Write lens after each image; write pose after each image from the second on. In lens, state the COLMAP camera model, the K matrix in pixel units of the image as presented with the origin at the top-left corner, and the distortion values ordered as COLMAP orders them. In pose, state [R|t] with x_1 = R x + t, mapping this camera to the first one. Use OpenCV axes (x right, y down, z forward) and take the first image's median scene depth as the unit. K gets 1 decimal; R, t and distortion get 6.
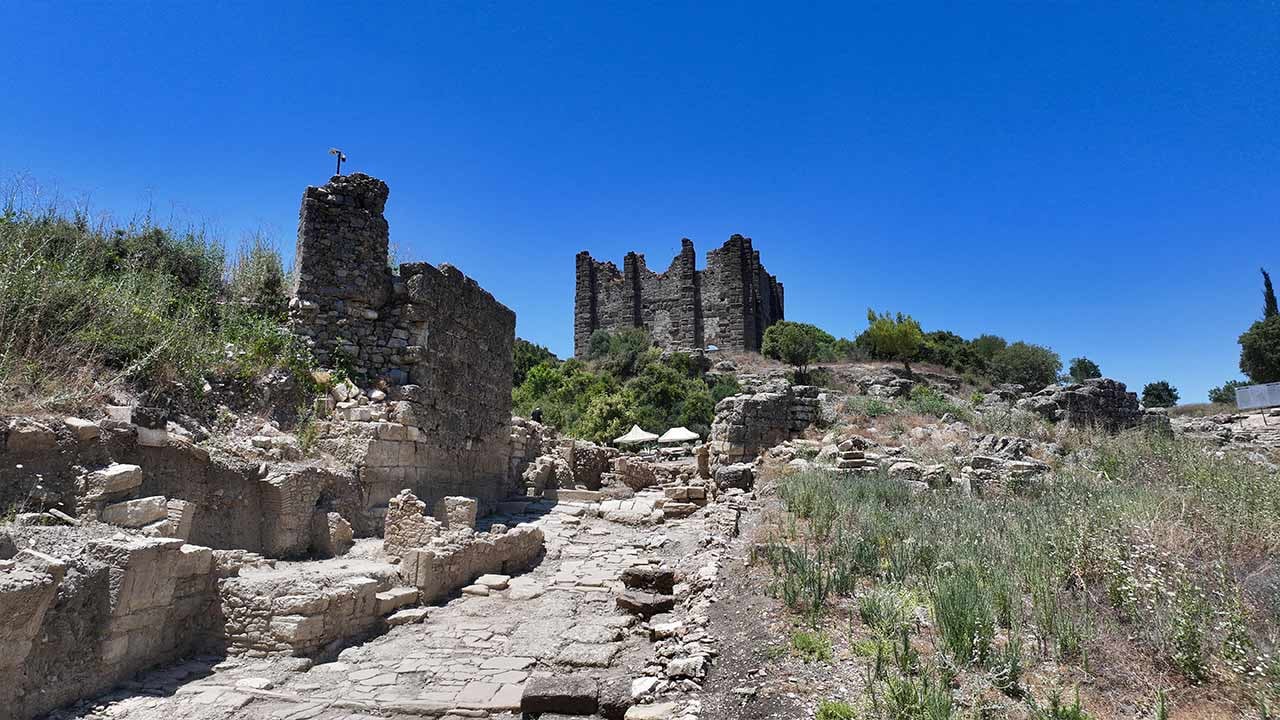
lens RADIAL K [[897.4, 0, 643.6], [0, 897.4, 360.3], [0, 0, 1]] dist [-0.001564, 0.011746]
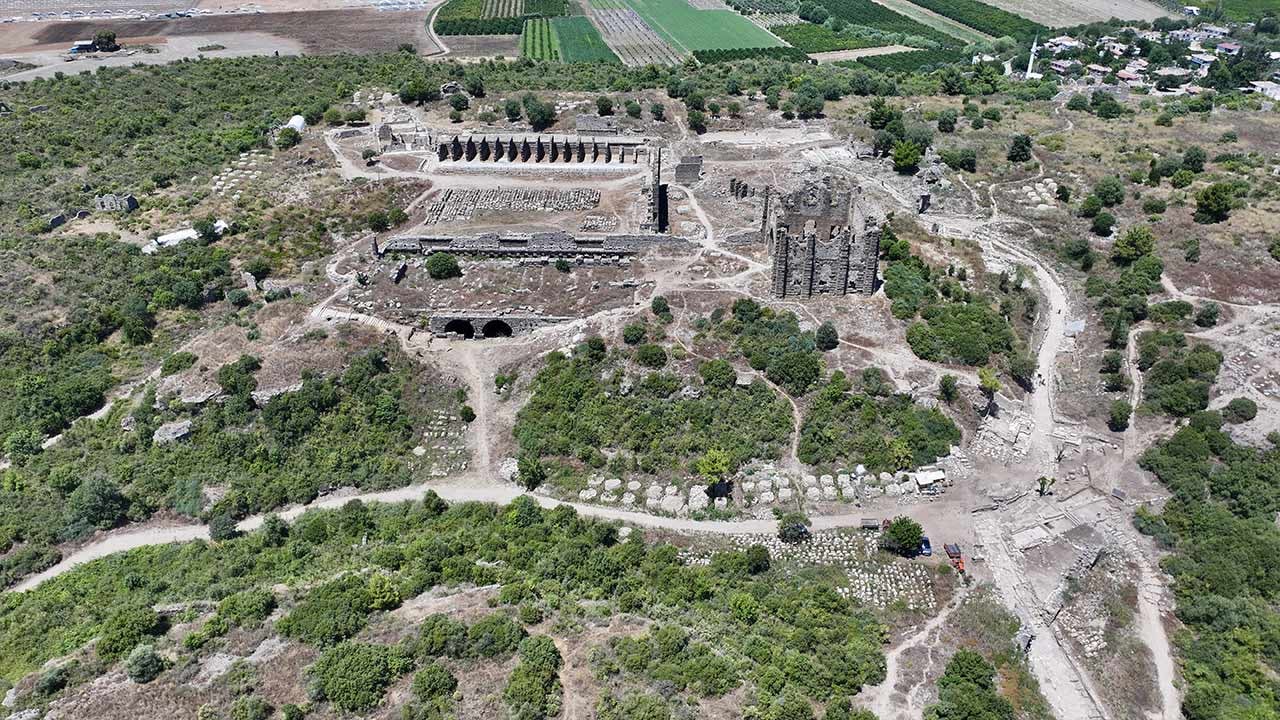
lens RADIAL K [[897.4, 0, 641.6], [0, 897.4, 356.7], [0, 0, 1]] dist [-0.001564, 0.011746]
pose [[0.961526, -0.140170, 0.236261, -0.788566], [-0.047360, 0.762573, 0.645167, -1.061116], [-0.270600, -0.631534, 0.726595, -0.313399]]
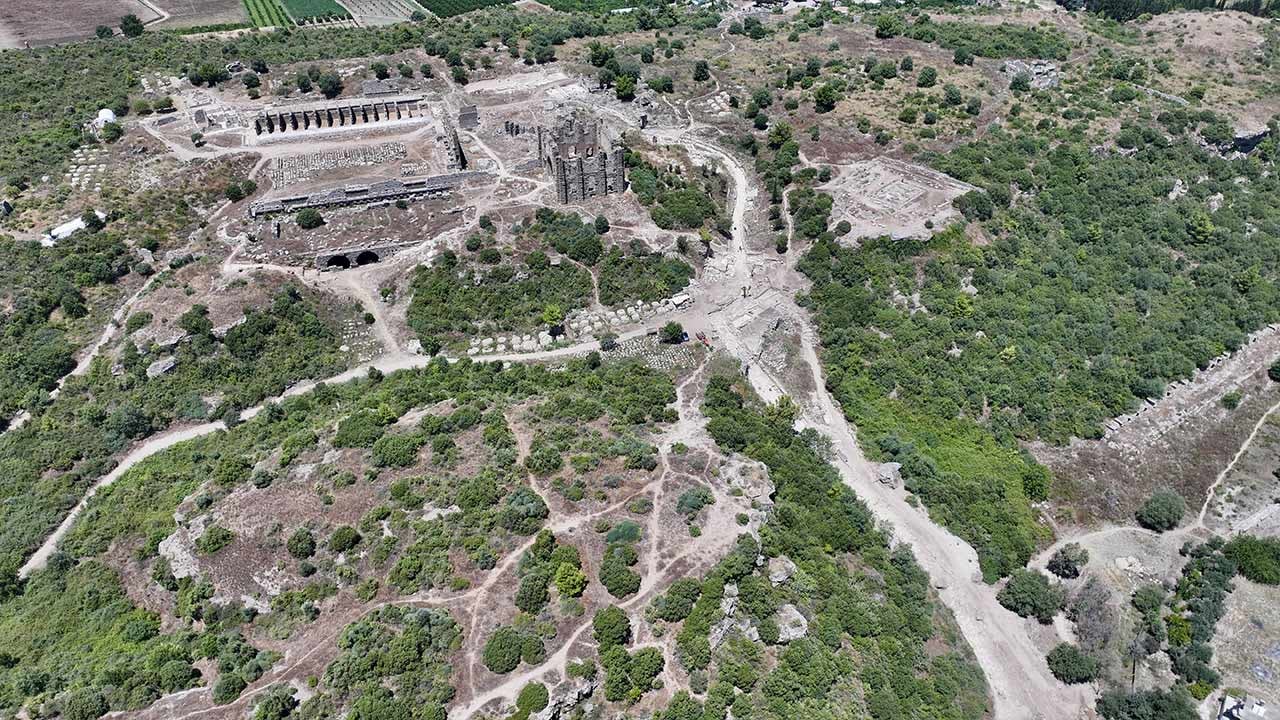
lens RADIAL K [[897.4, 0, 642.9], [0, 897.4, 361.1], [0, 0, 1]] dist [-0.001564, 0.011746]
pose [[0.815298, -0.343633, 0.466052, -1.283916], [-0.099405, 0.709859, 0.697294, -1.539436], [-0.570445, -0.614831, 0.544588, -0.860622]]
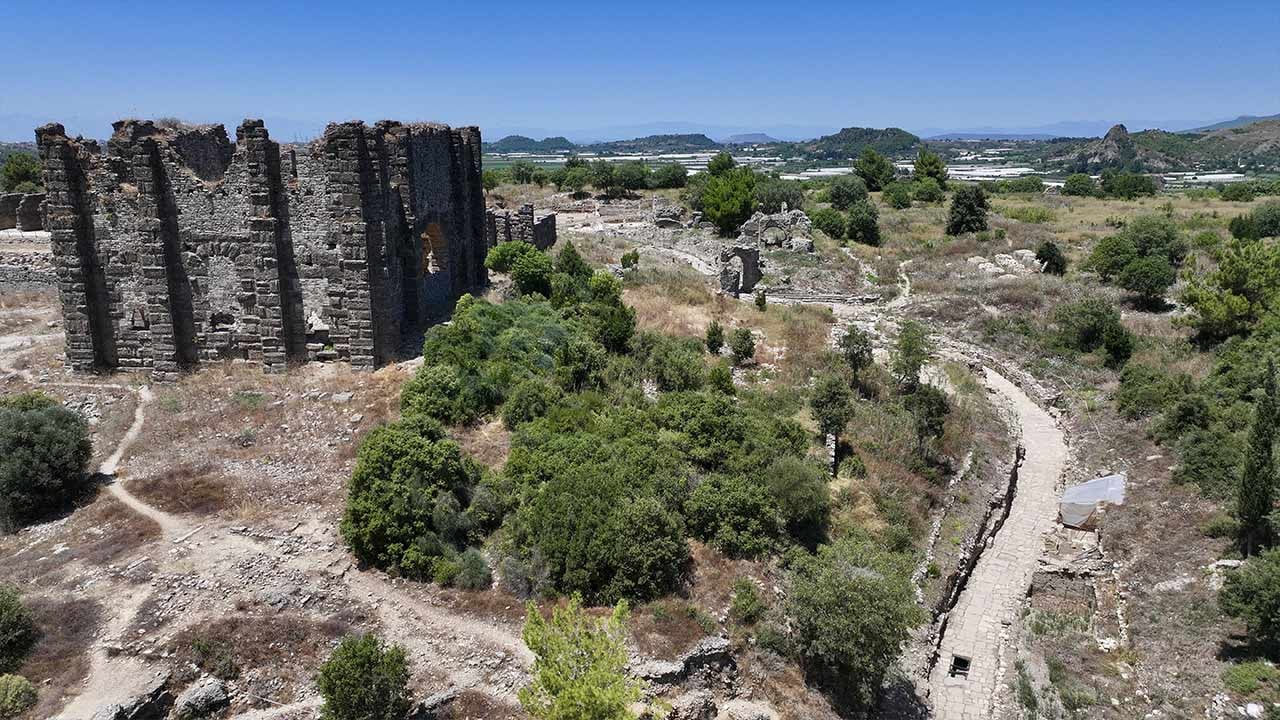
lens RADIAL K [[897.4, 0, 642.9], [0, 897.4, 358.7], [0, 0, 1]] dist [-0.001564, 0.011746]
pose [[0.973540, -0.050351, 0.222902, 0.145478], [-0.041087, 0.920960, 0.387486, -0.220835], [-0.224795, -0.386391, 0.894522, 0.445102]]
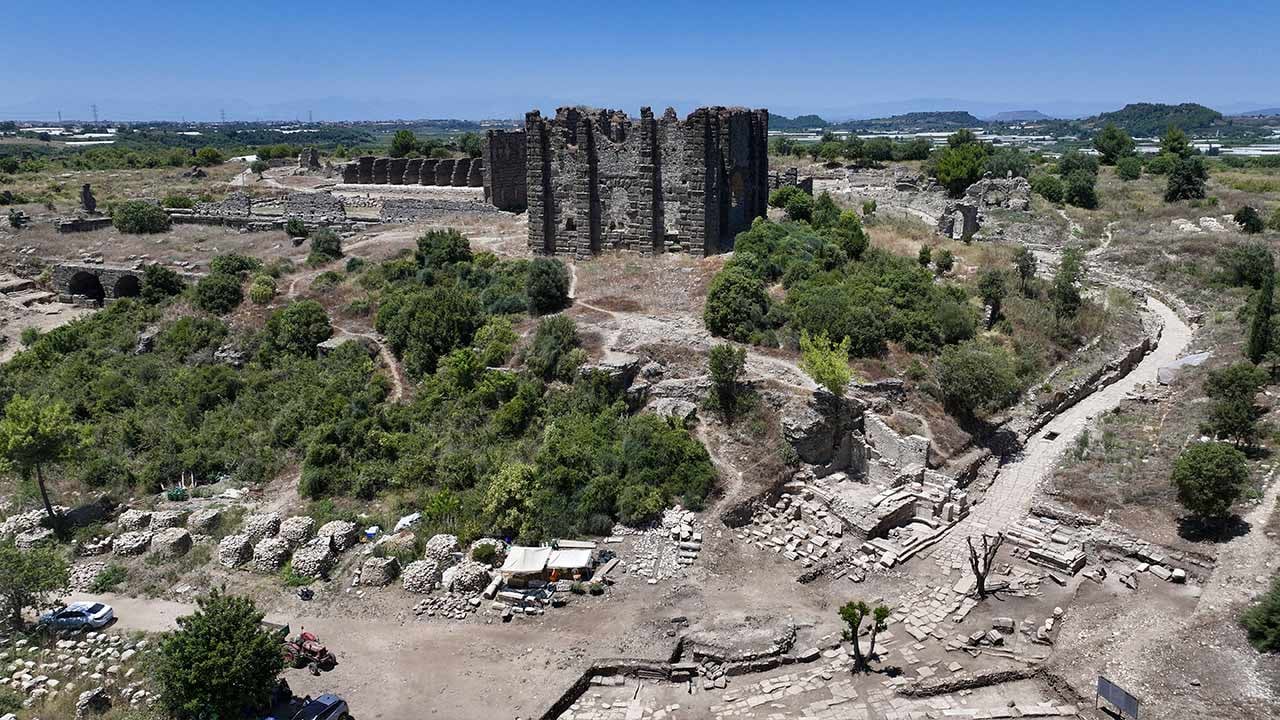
lens RADIAL K [[897.4, 0, 642.6], [0, 897.4, 357.3], [0, 0, 1]] dist [-0.001564, 0.011746]
pose [[0.999192, 0.011929, -0.038390, 0.082237], [0.004949, 0.911200, 0.411934, -0.278482], [0.039895, -0.411791, 0.910405, 0.098365]]
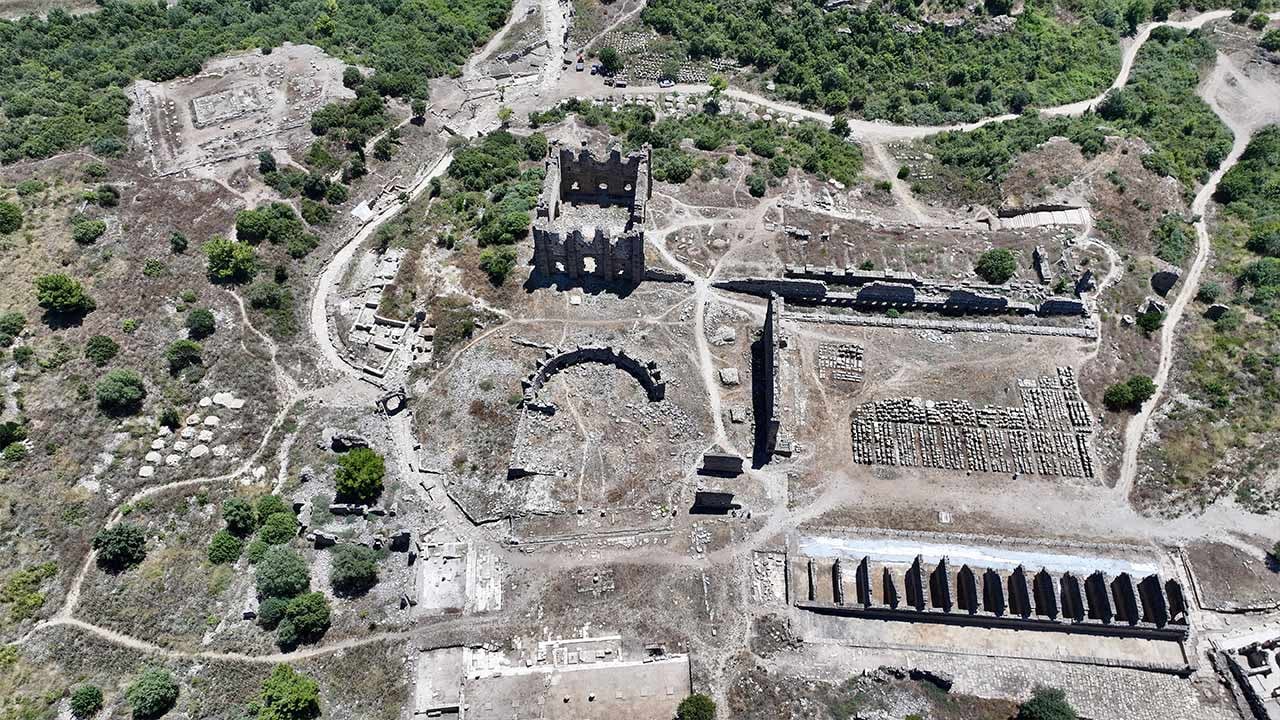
lens RADIAL K [[897.4, 0, 649.6], [0, 897.4, 361.4], [0, 0, 1]] dist [-0.001564, 0.011746]
pose [[-0.970806, 0.198365, -0.134857, 0.253364], [0.045094, 0.703128, 0.709632, -1.098914], [0.235588, 0.682834, -0.691546, 2.598021]]
